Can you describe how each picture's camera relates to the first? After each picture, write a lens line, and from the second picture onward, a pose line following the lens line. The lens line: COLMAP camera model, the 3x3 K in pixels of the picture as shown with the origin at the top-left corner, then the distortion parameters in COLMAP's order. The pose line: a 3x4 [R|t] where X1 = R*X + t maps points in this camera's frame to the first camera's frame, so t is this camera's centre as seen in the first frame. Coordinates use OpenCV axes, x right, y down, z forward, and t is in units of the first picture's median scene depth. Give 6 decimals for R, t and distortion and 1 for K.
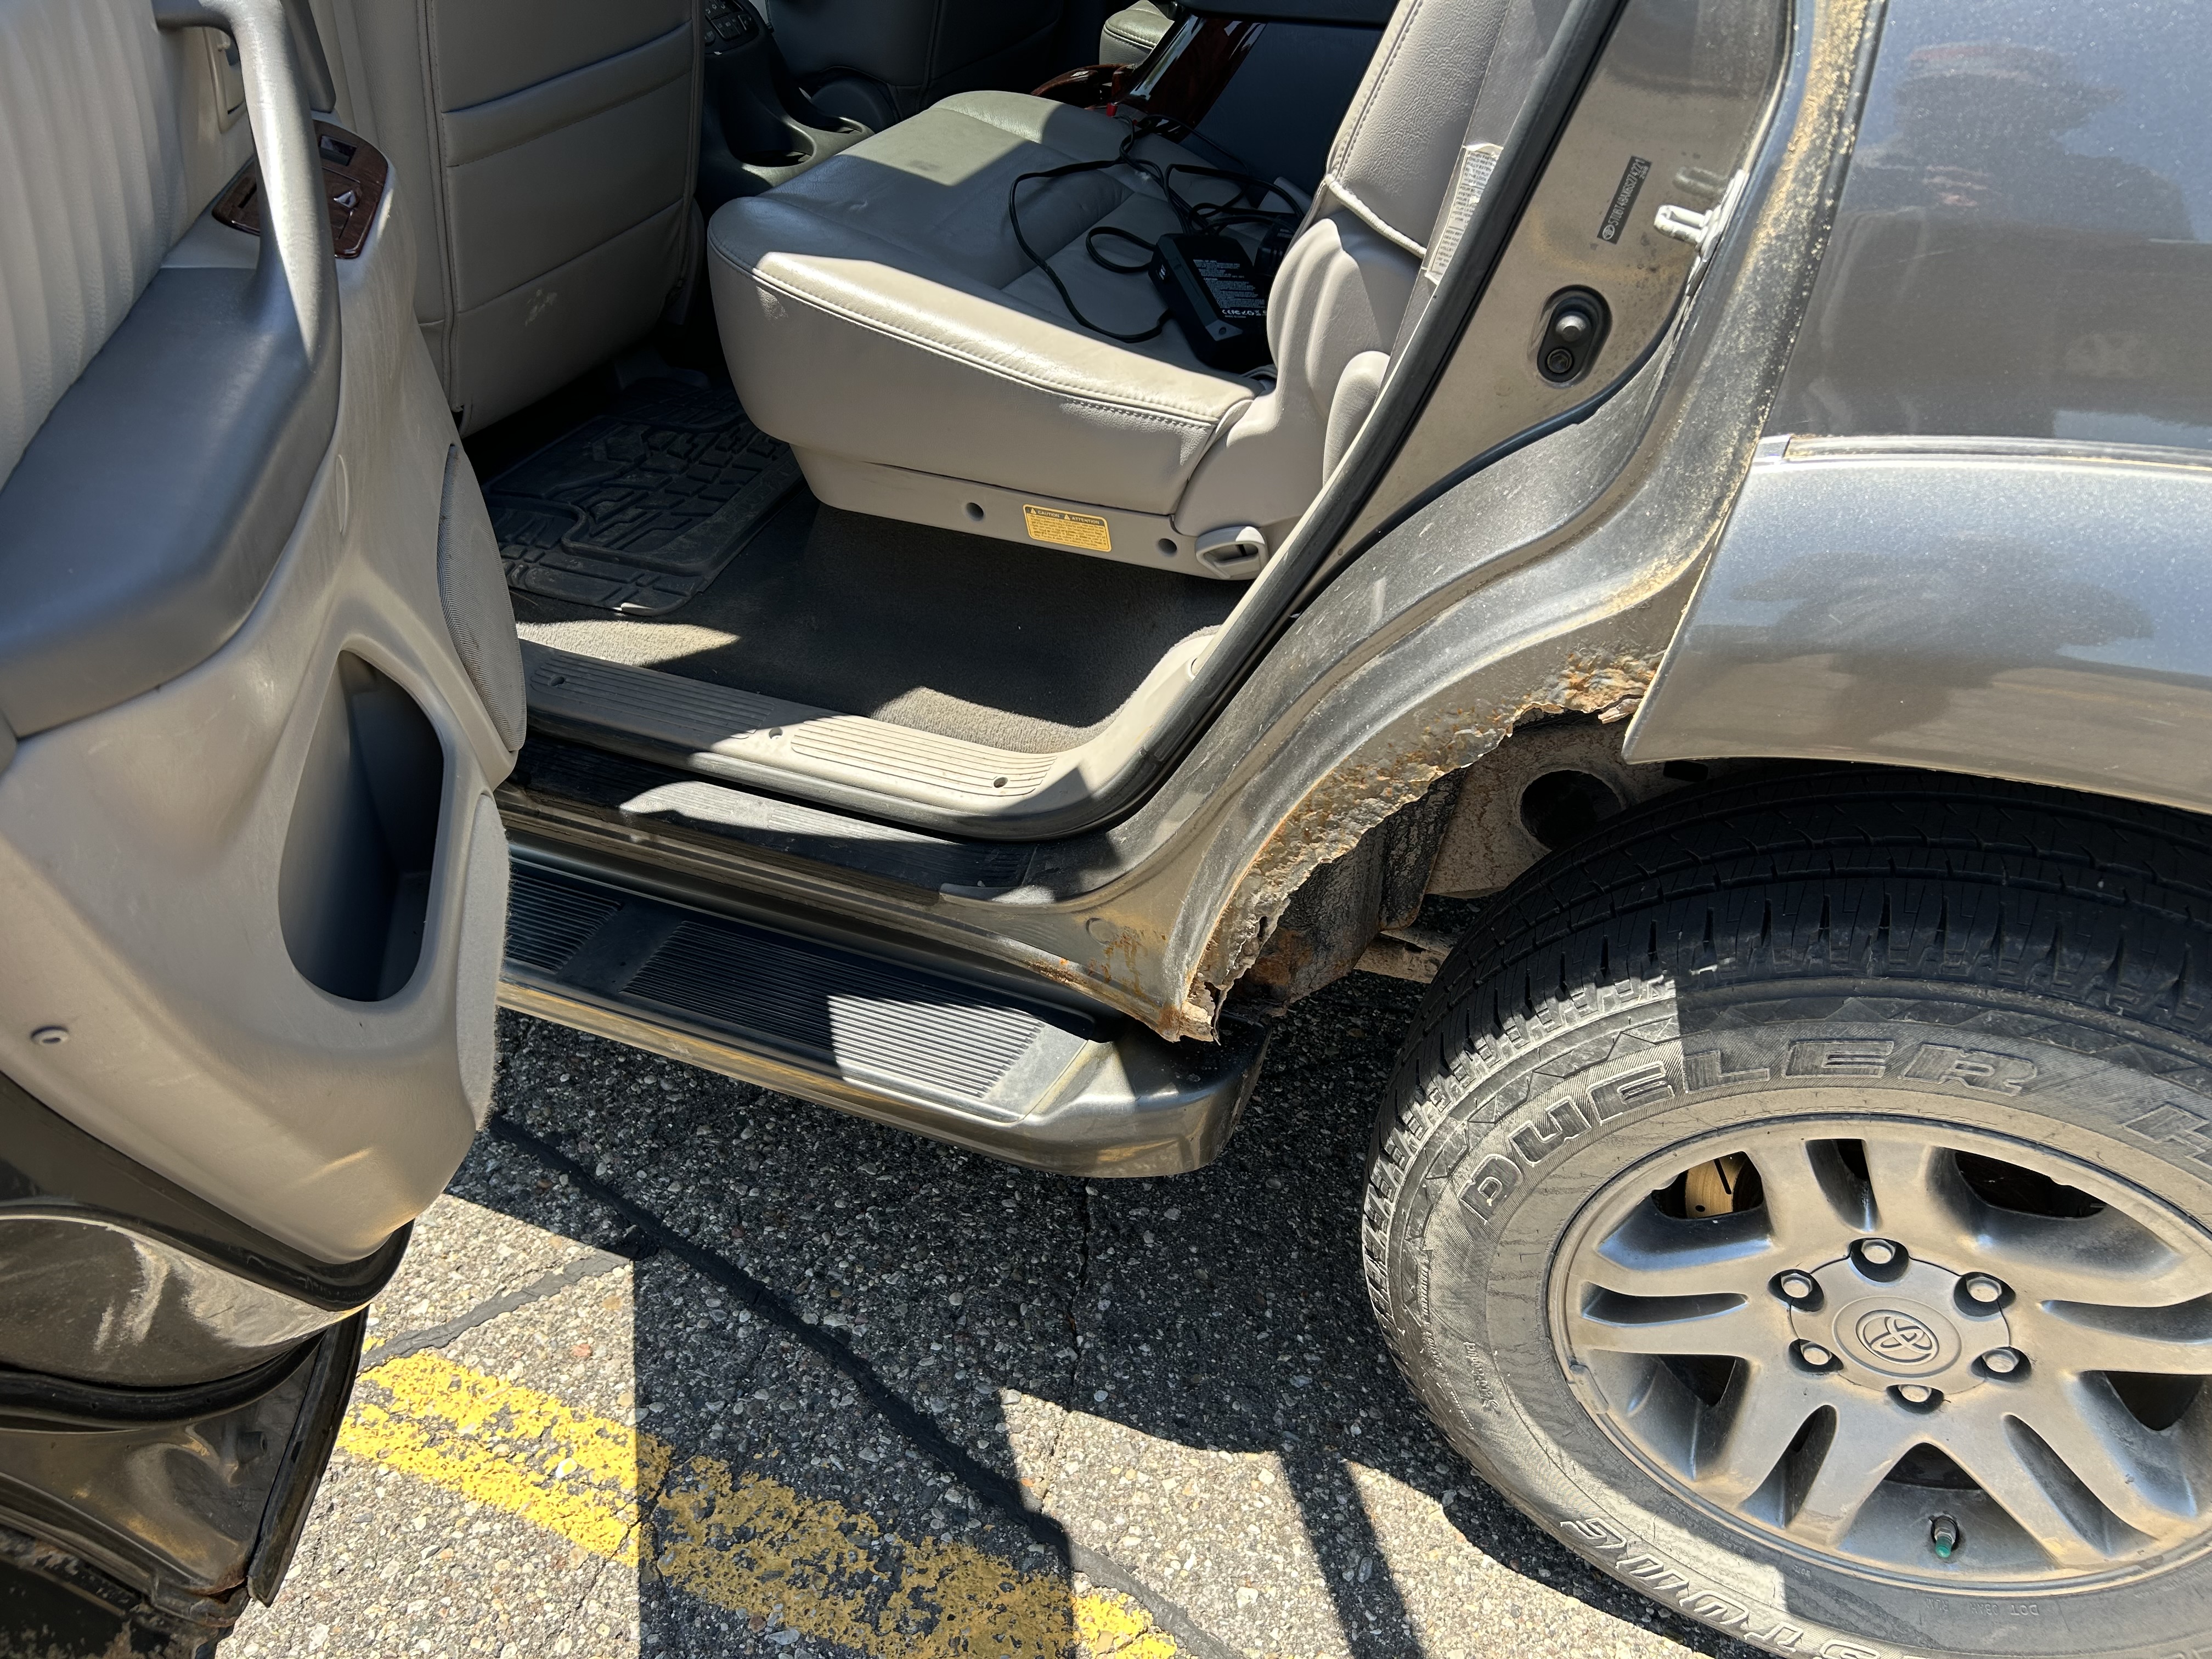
lens RADIAL K [[1688.7, 0, 1104.4], [0, 1688.7, 839.6], [0, 0, 1]] dist [0.044785, -0.049054]
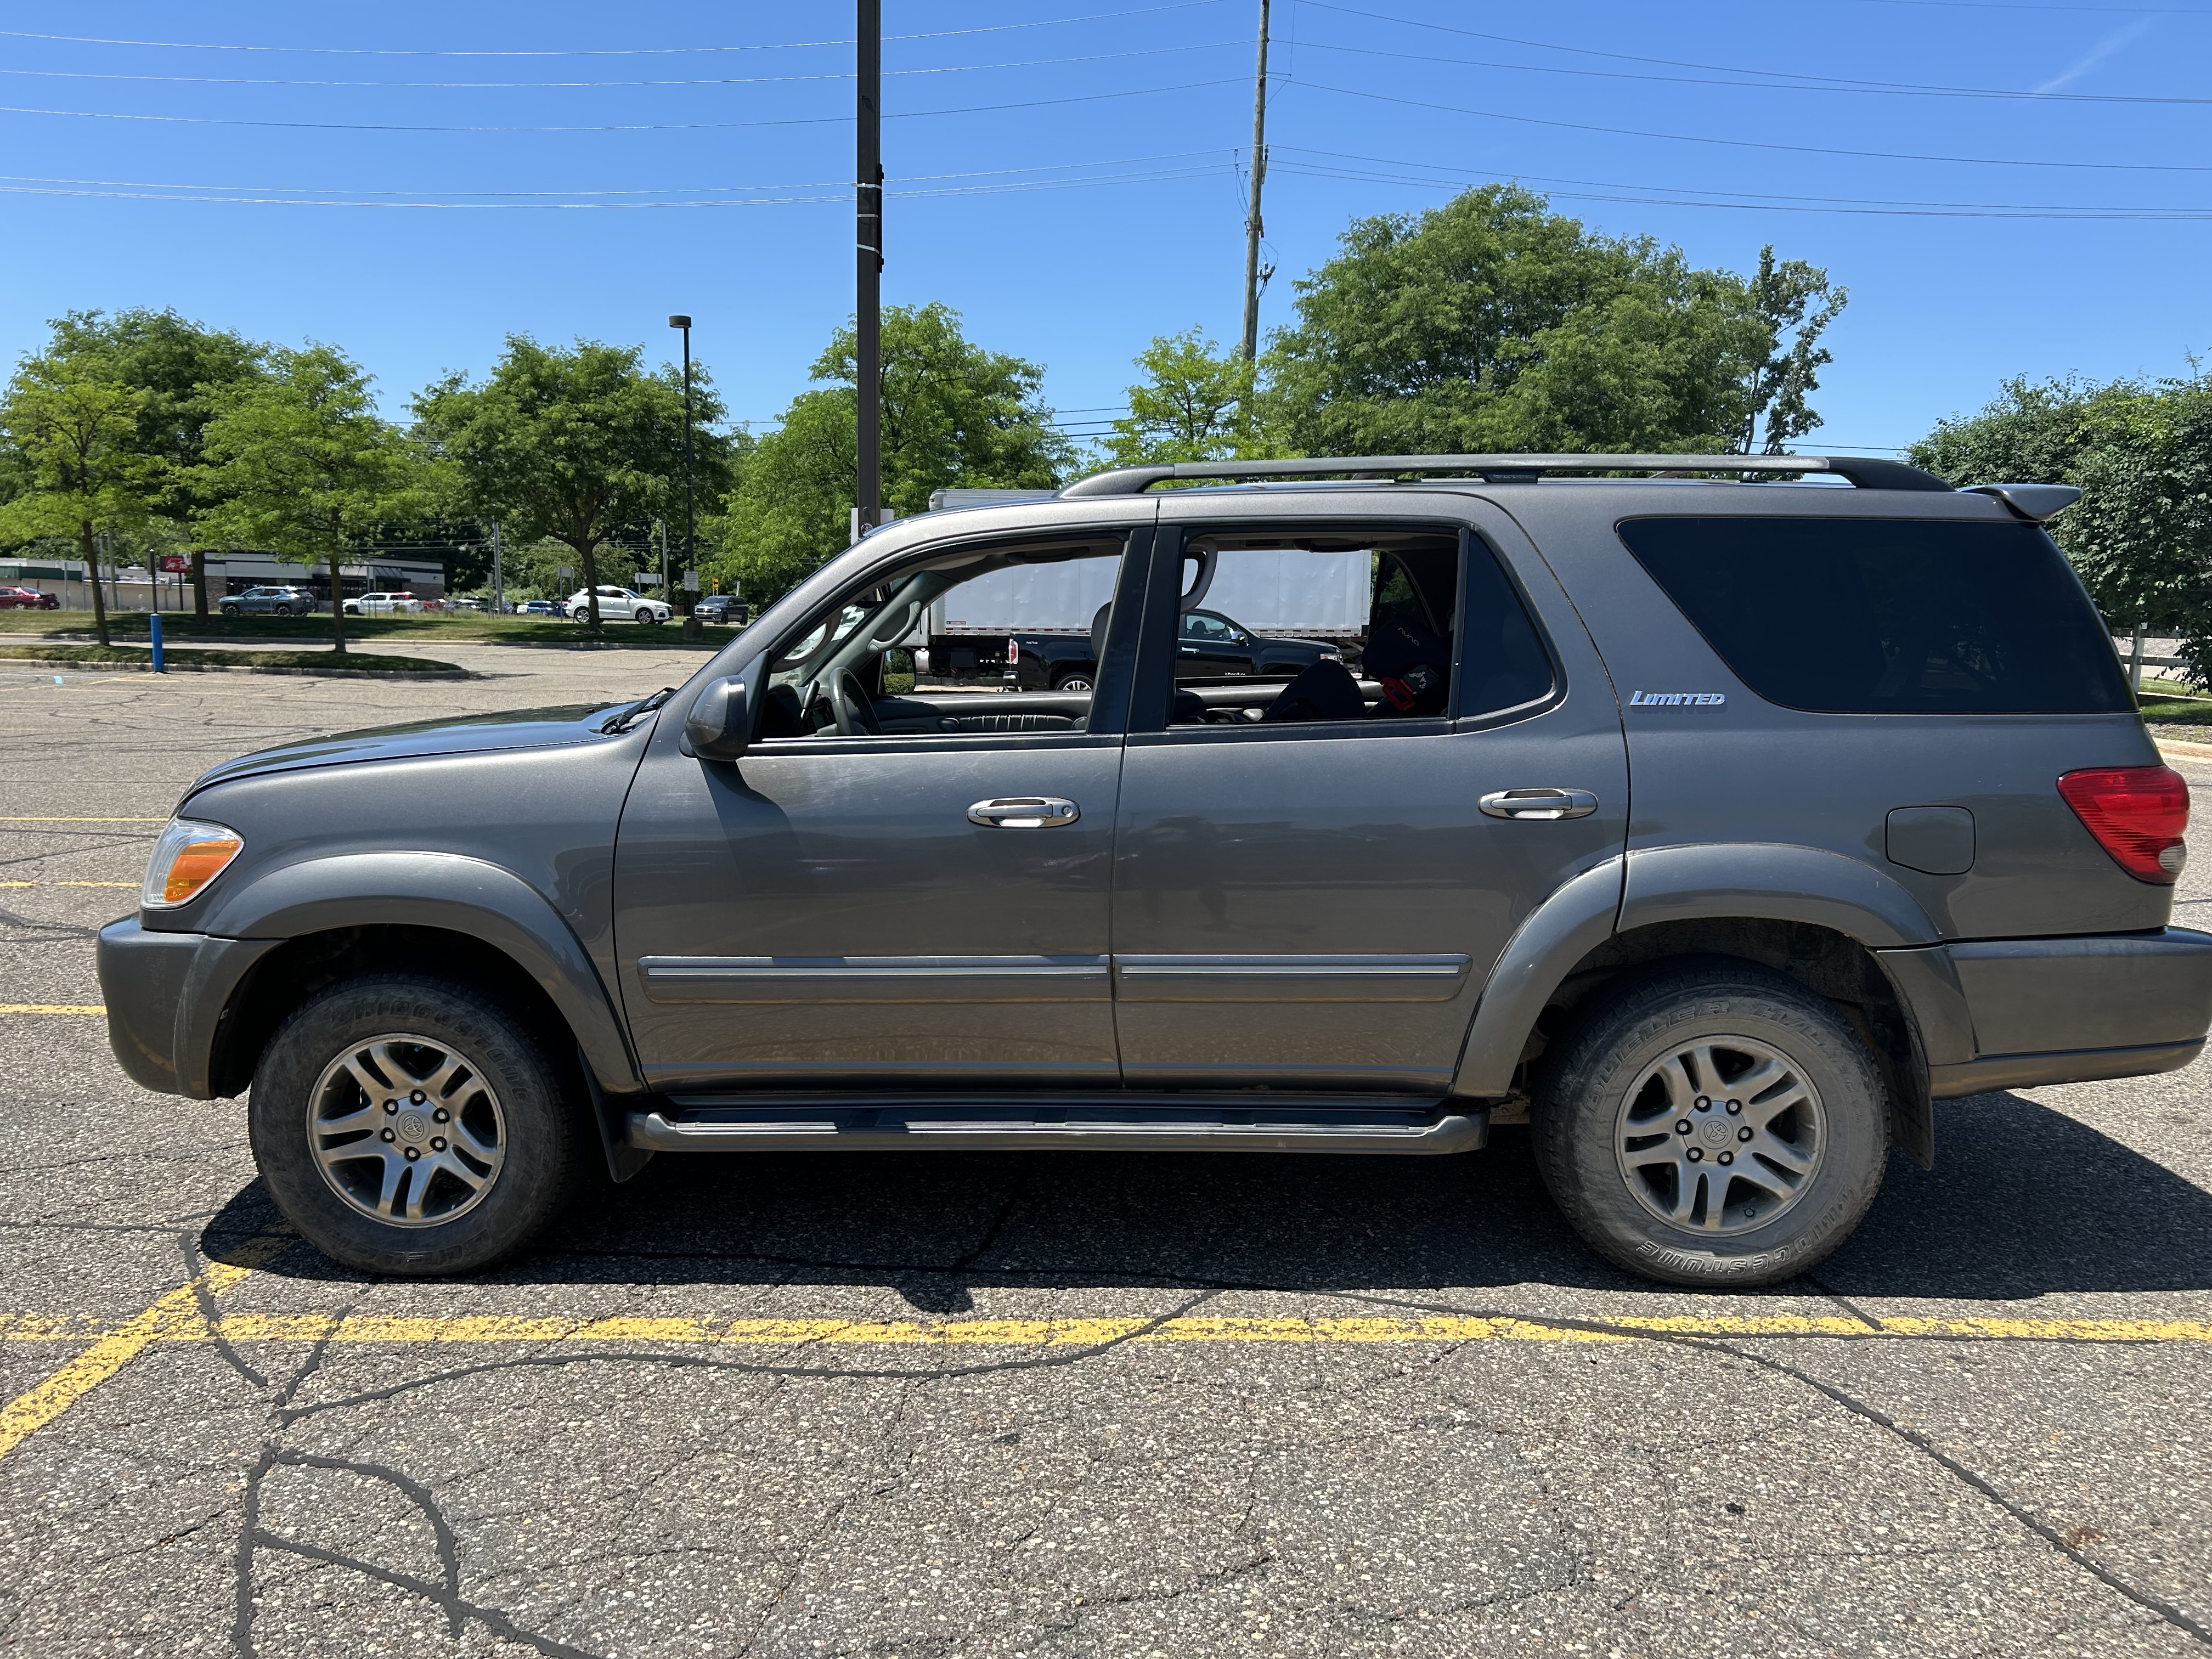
lens RADIAL K [[1688.7, 0, 1104.4], [0, 1688.7, 839.6], [0, 0, 1]] dist [0.044785, -0.049054]
pose [[0.938578, -0.047167, 0.341829, -1.536613], [0.205056, 0.872972, -0.442574, 0.903498], [-0.277532, 0.485484, 0.829024, -1.462059]]
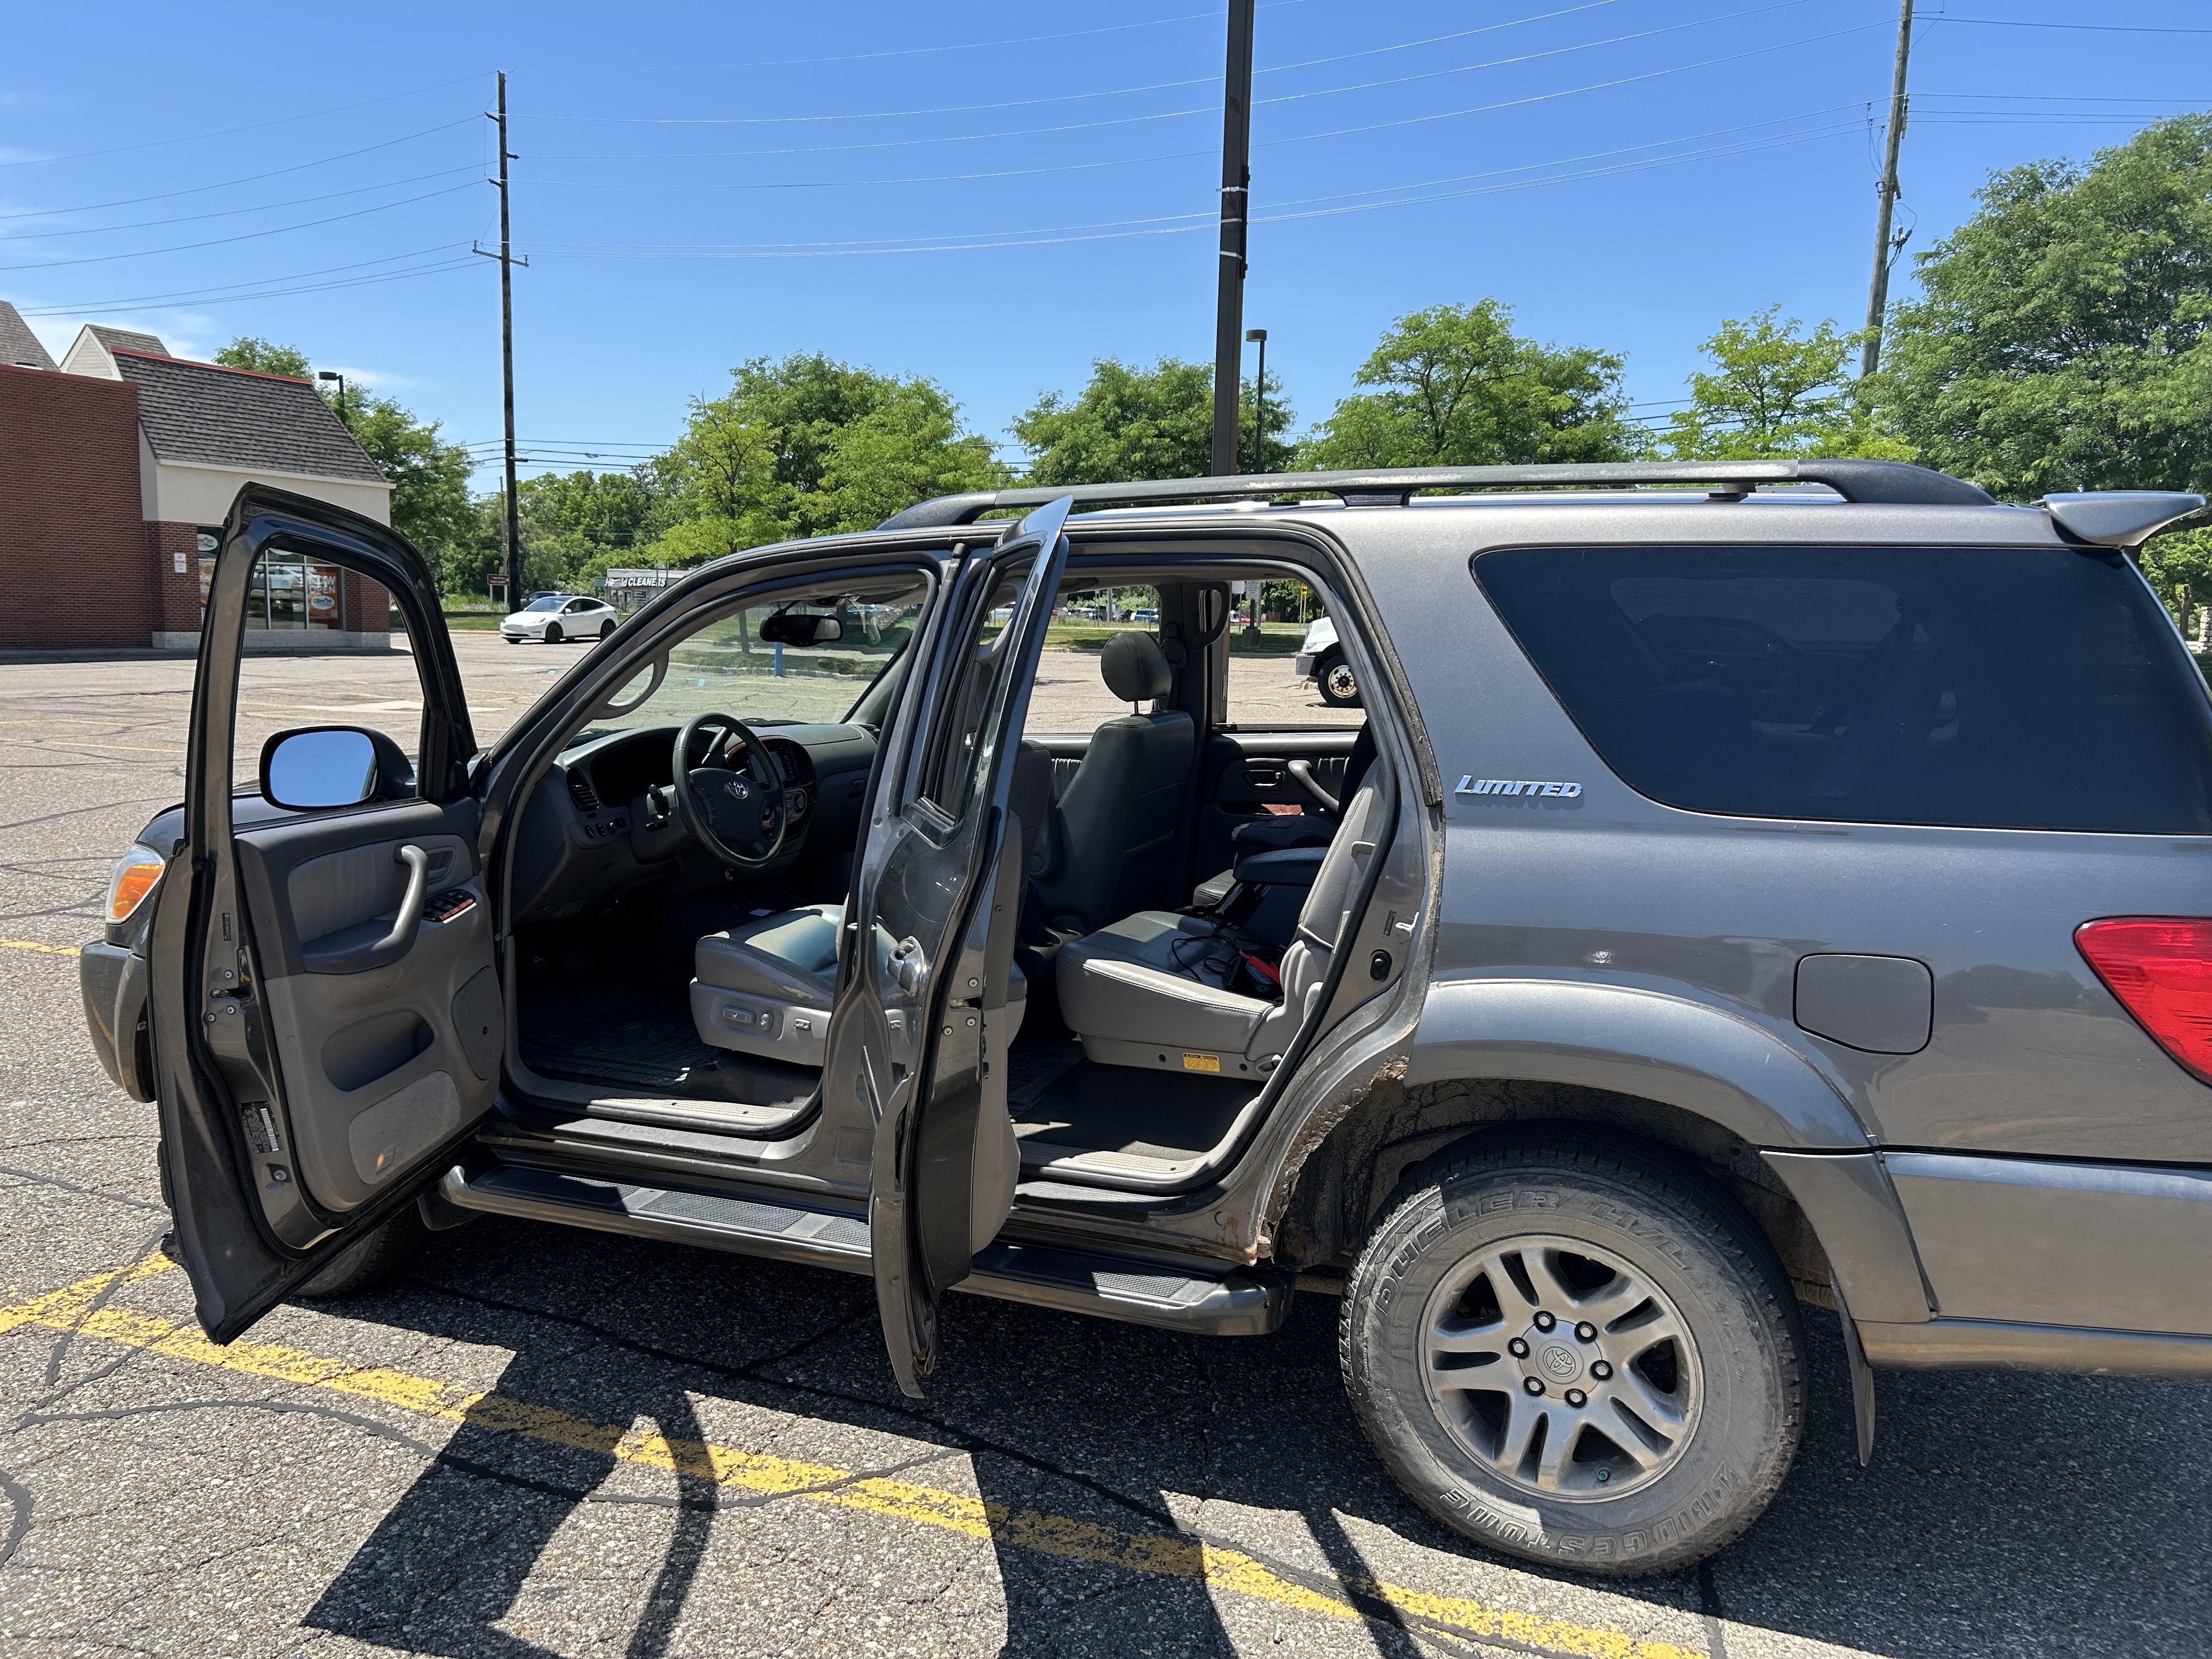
lens RADIAL K [[1681.5, 0, 1072.1], [0, 1681.5, 844.0], [0, 0, 1]] dist [0.036550, -0.041570]
pose [[0.999663, 0.003733, -0.025708, -0.153616], [-0.015567, 0.878342, -0.477778, 0.732751], [0.020797, 0.478017, 0.878104, -1.345733]]
